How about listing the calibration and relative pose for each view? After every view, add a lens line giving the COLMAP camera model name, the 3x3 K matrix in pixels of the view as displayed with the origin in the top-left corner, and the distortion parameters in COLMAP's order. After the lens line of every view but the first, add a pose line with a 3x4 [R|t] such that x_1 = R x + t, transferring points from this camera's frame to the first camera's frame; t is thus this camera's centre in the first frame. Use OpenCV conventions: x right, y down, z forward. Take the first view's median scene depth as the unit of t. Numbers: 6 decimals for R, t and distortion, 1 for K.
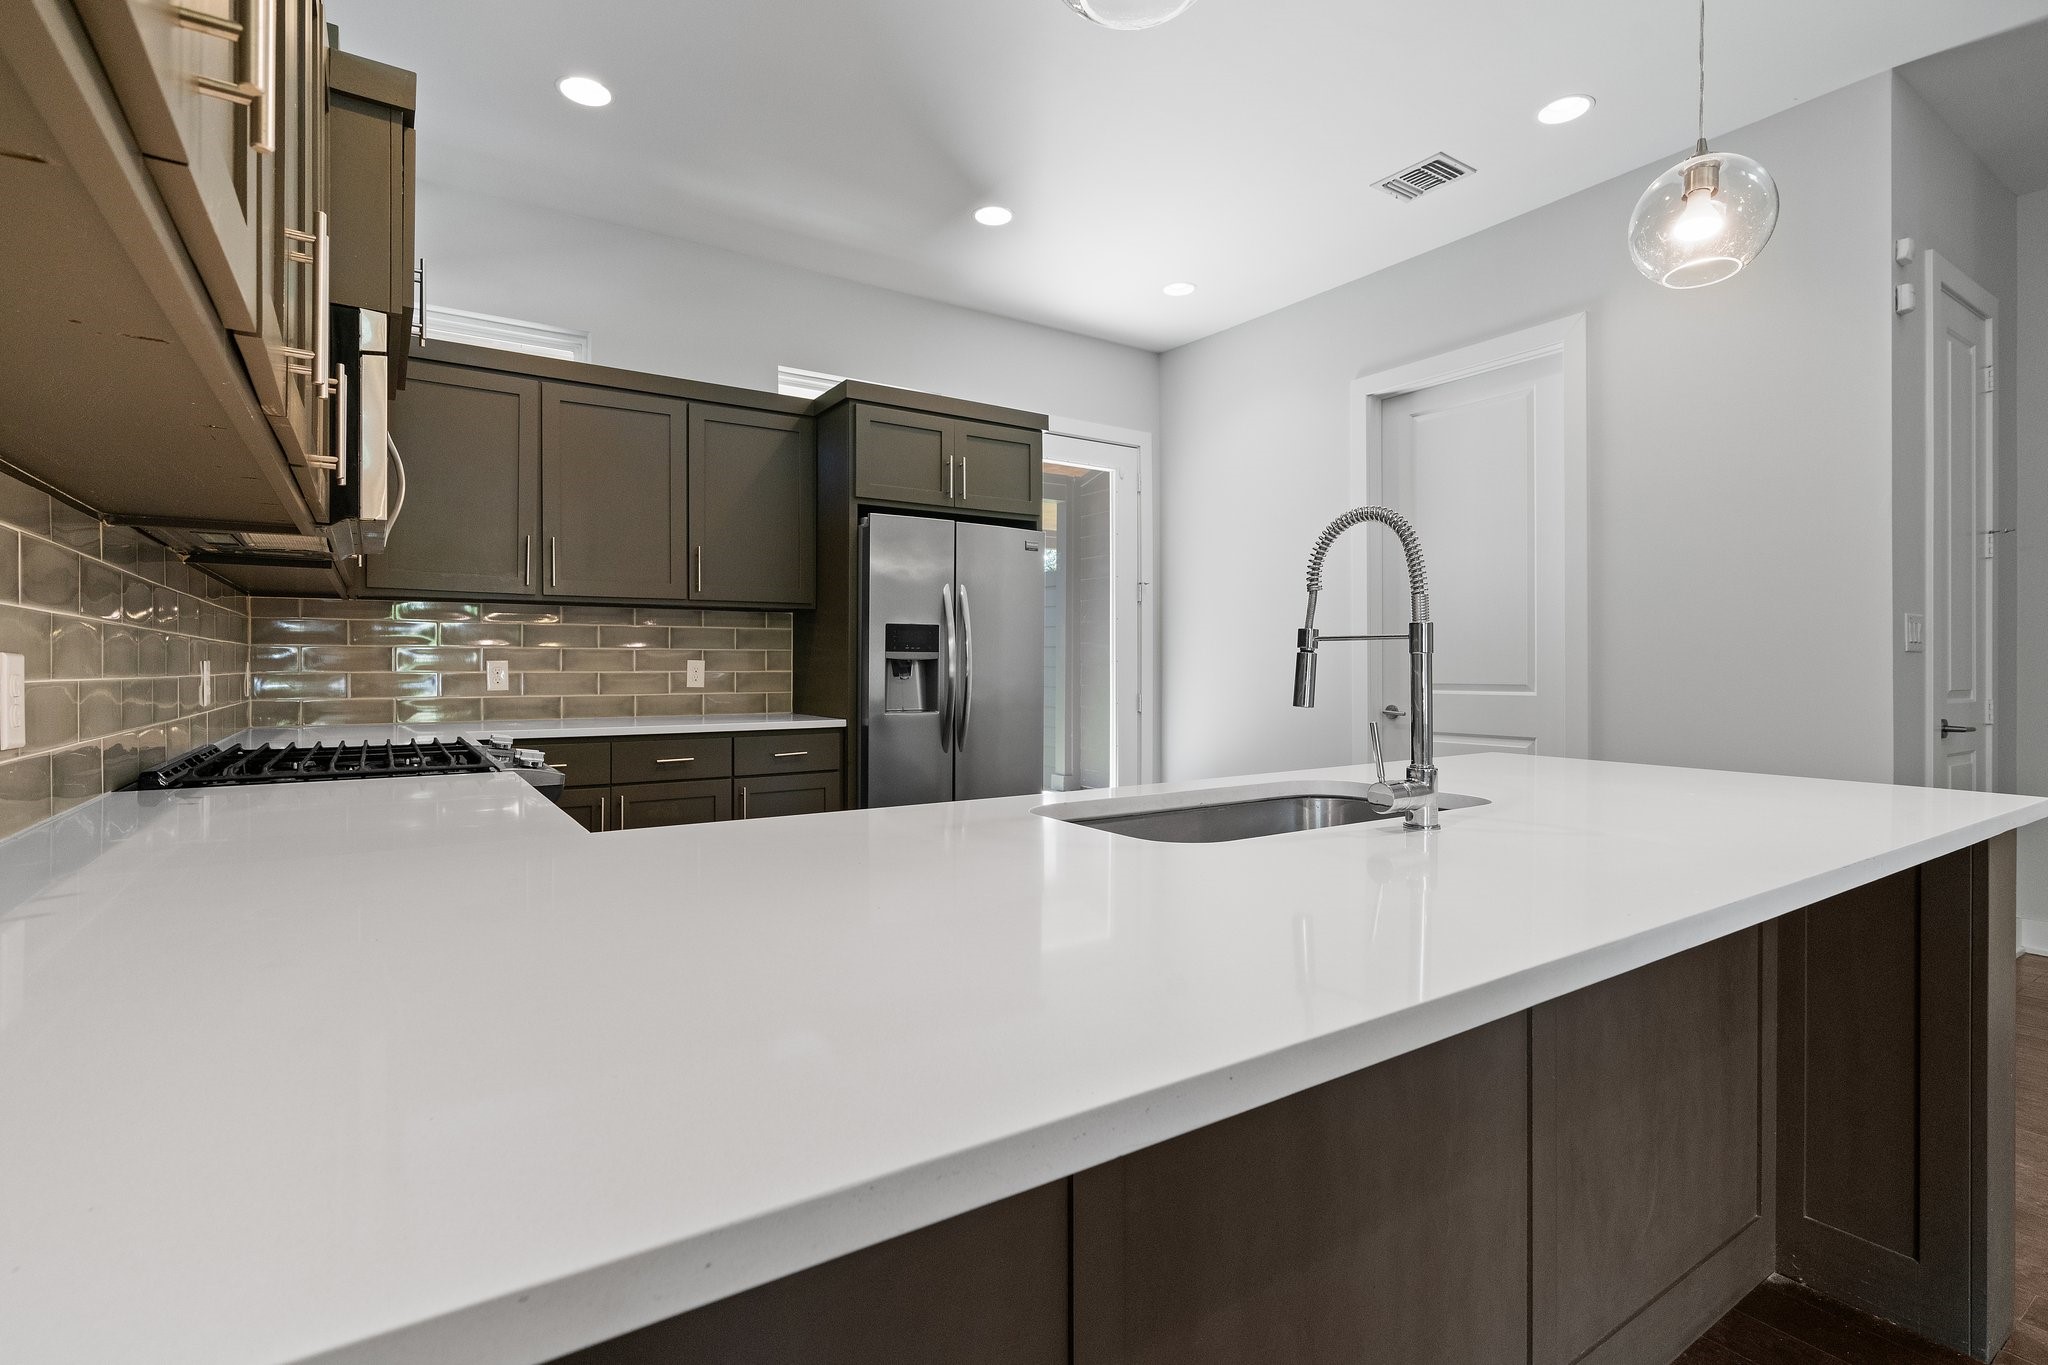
lens RADIAL K [[956.3, 0, 1017.3], [0, 956.3, 669.8], [0, 0, 1]] dist [-0.018990, 0.000220]
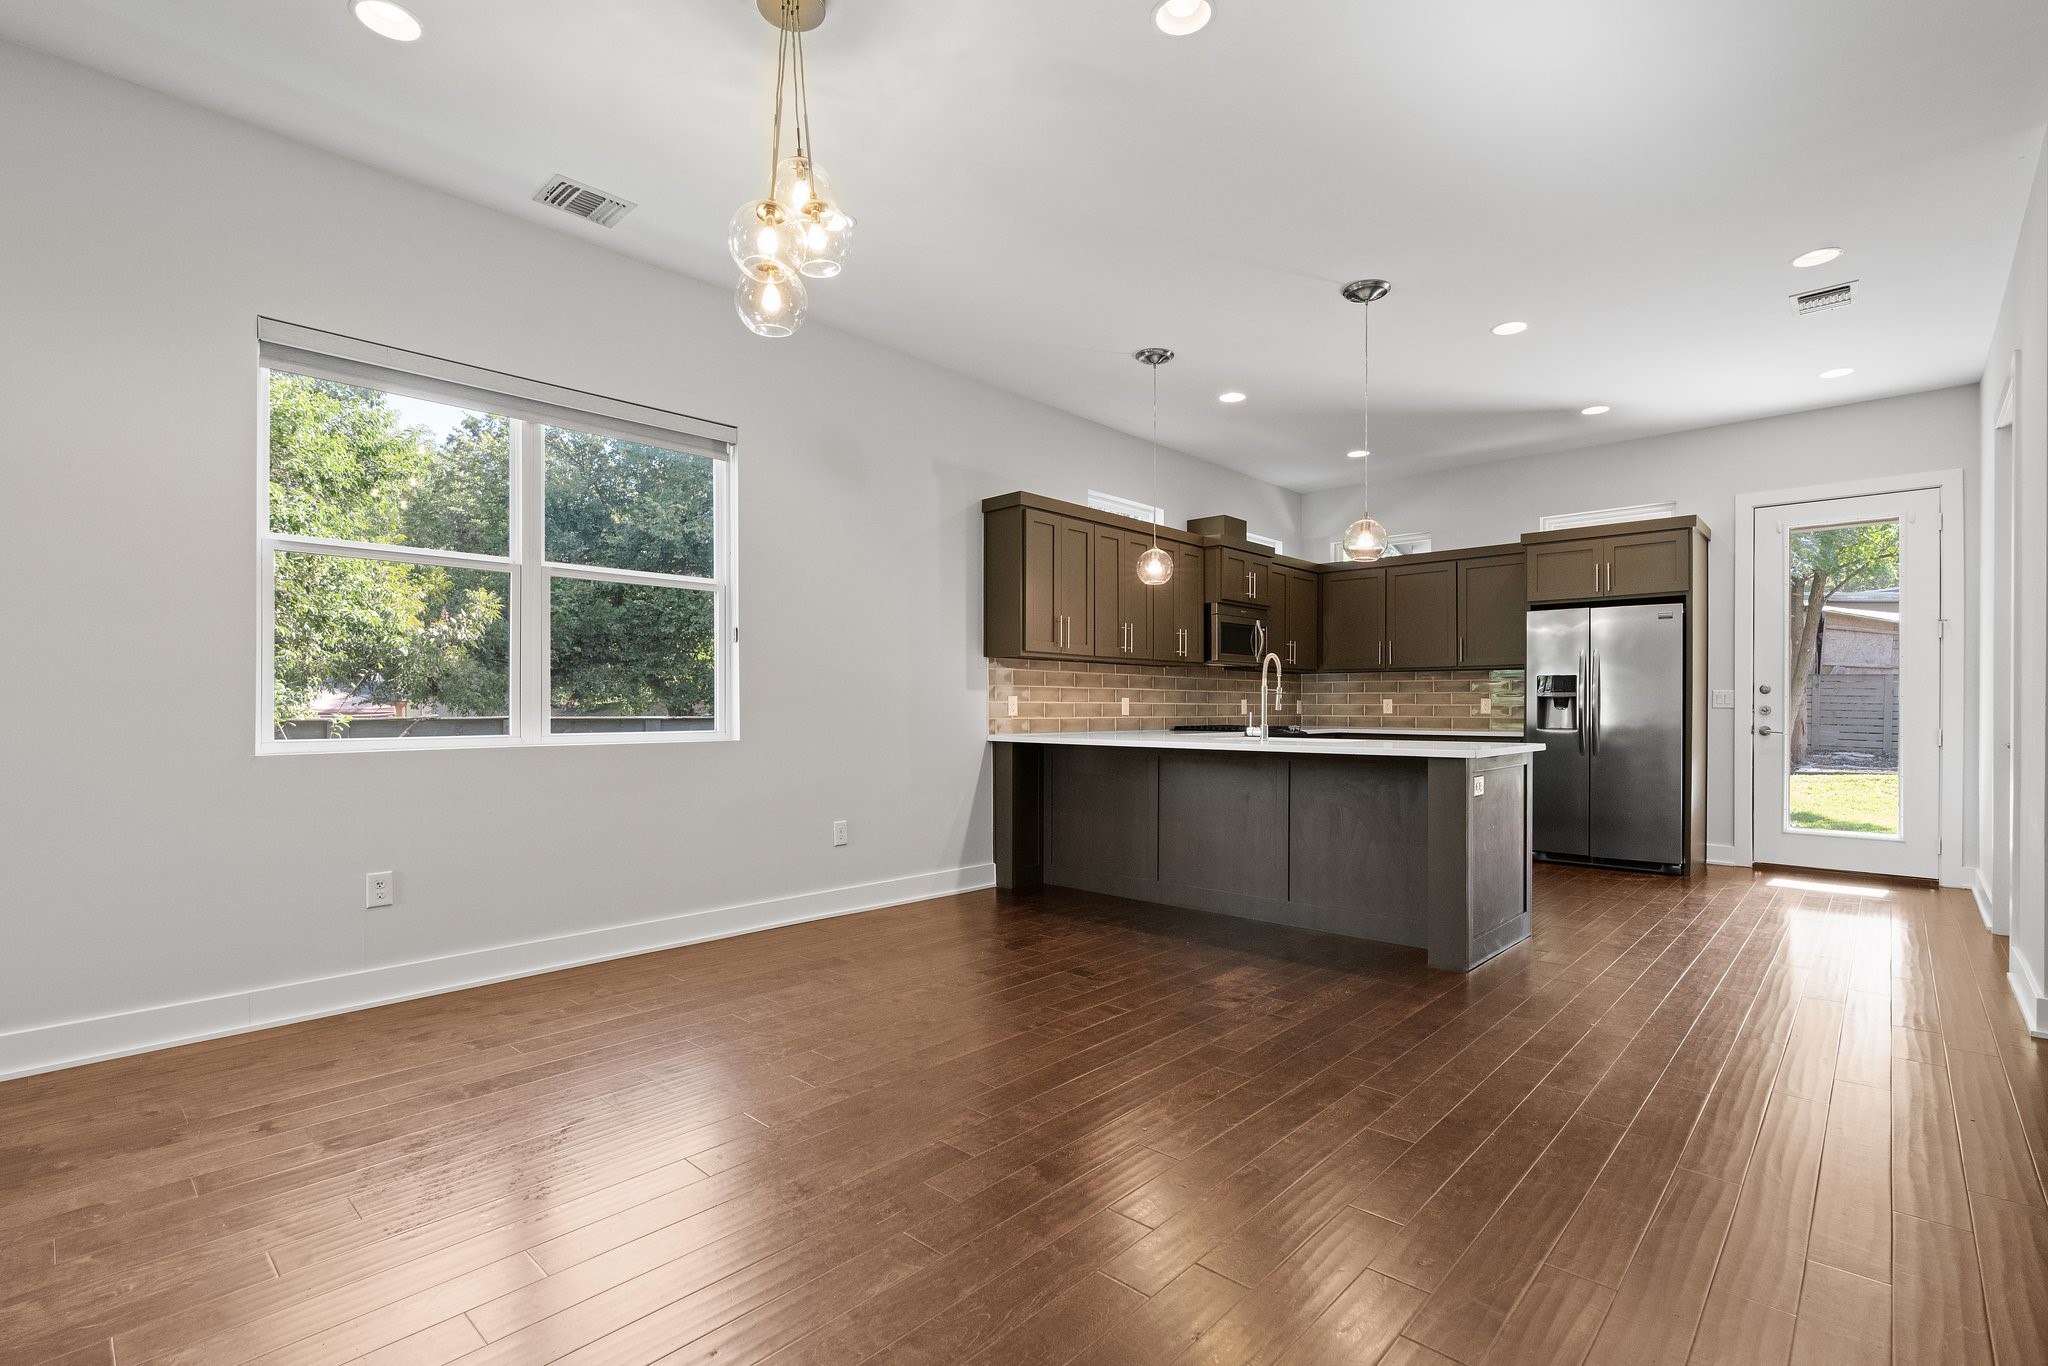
lens RADIAL K [[935.7, 0, 1033.3], [0, 935.7, 707.3], [0, 0, 1]] dist [-0.001414, 0.000357]
pose [[0.235094, 0.003922, -0.971965, 1.214218], [-0.006414, 0.999976, 0.002484, 0.008184], [0.971951, 0.005650, 0.235114, -0.238651]]
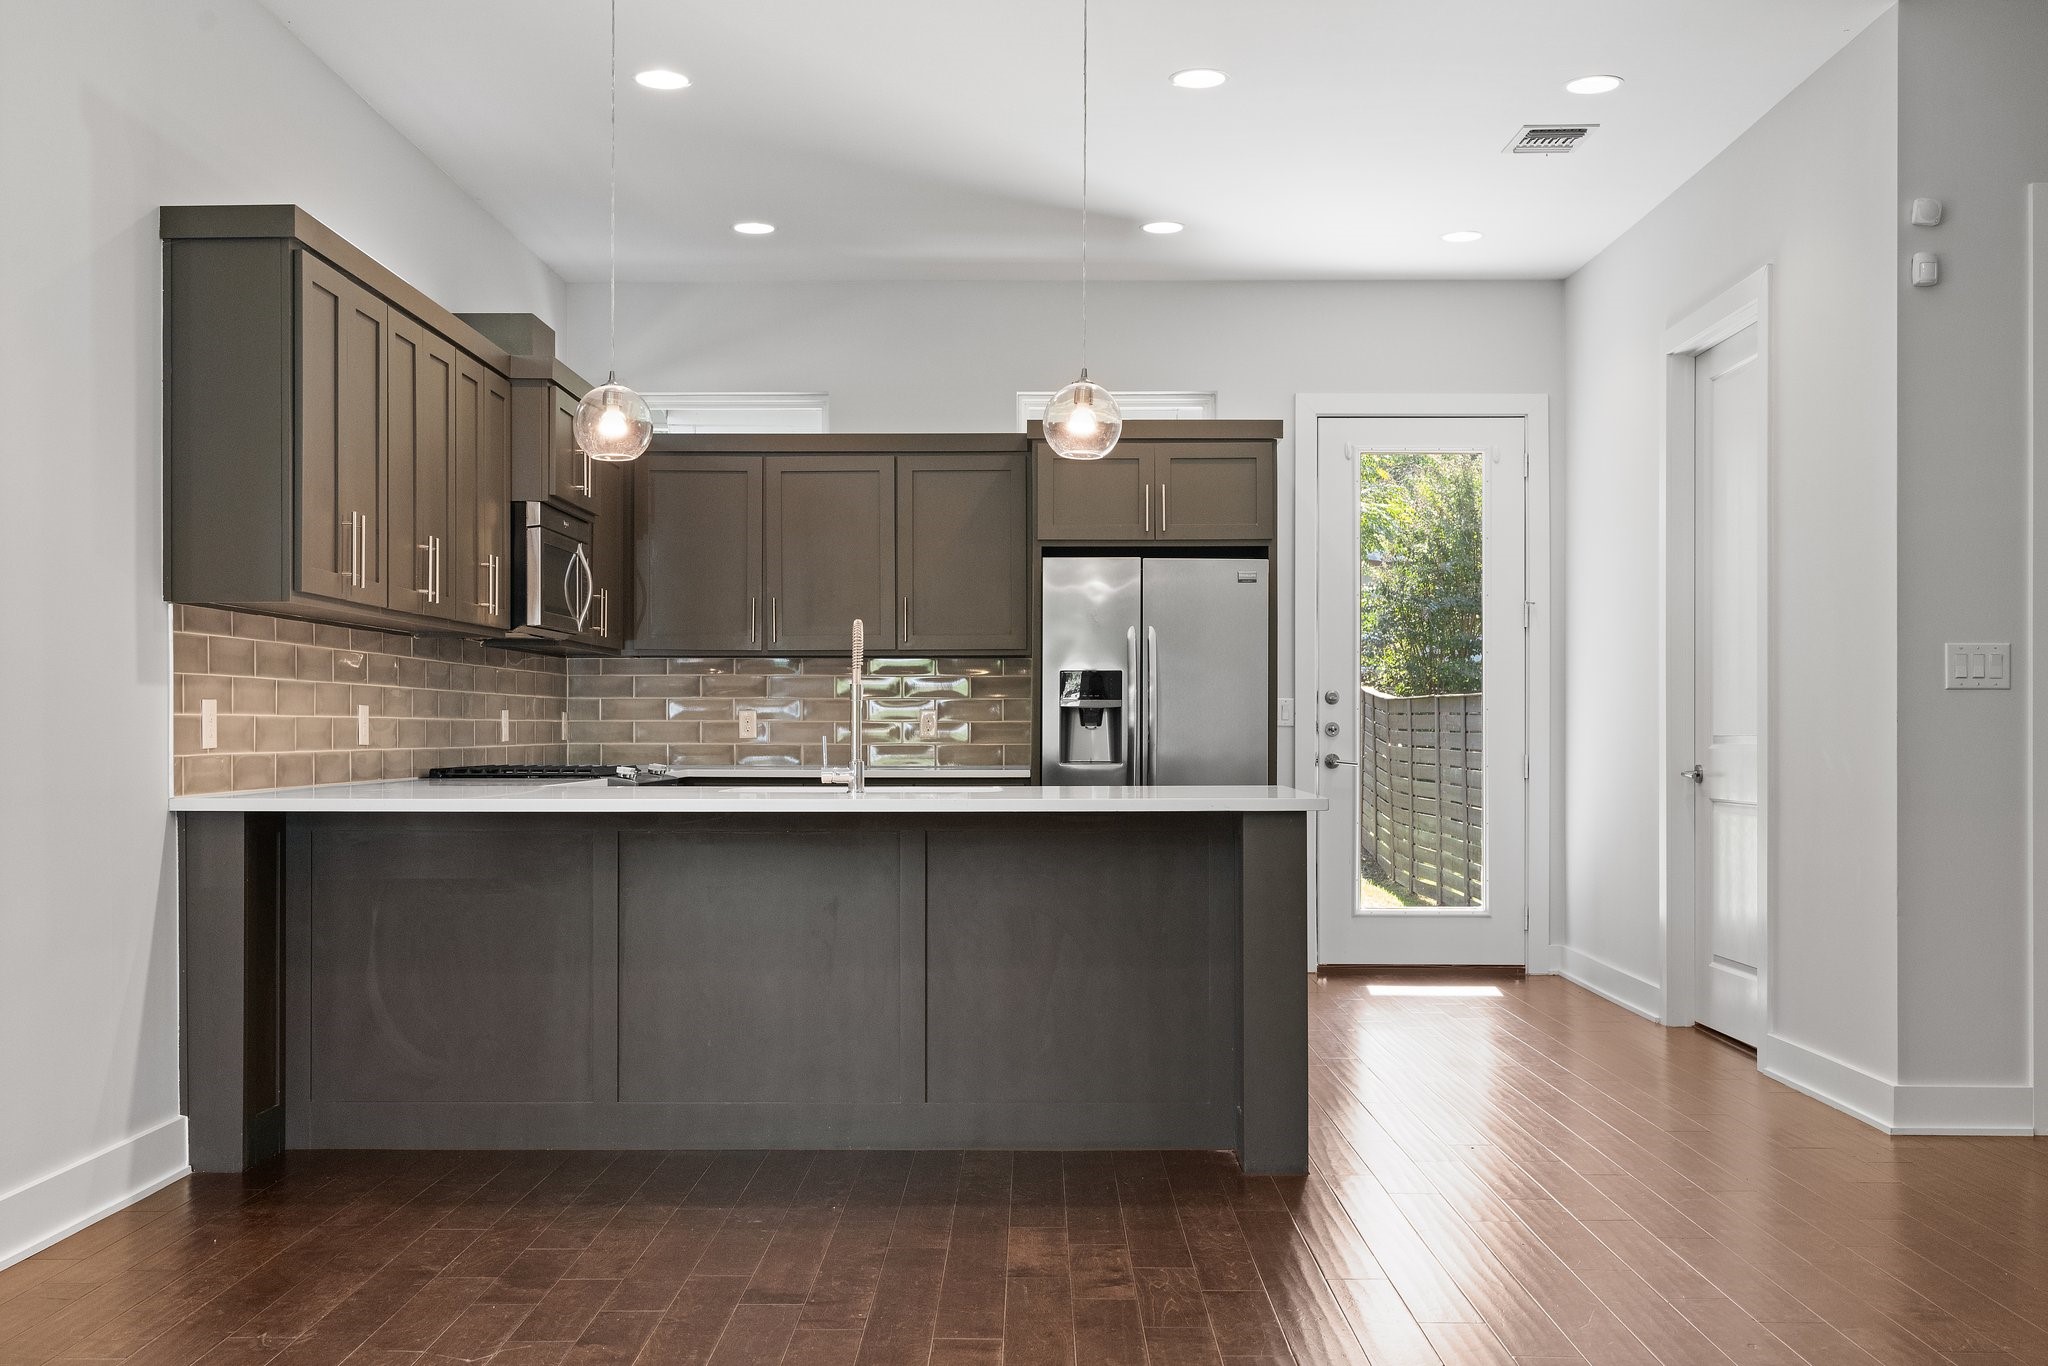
lens RADIAL K [[2014.4, 0, 1026.3], [0, 2014.4, 712.3], [0, 0, 1]] dist [0.015126, -0.003960]
pose [[0.827379, -0.001940, -0.561640, 0.944469], [-0.003783, 0.999952, -0.009027, 0.011677], [0.561631, 0.009593, 0.827333, -0.676478]]
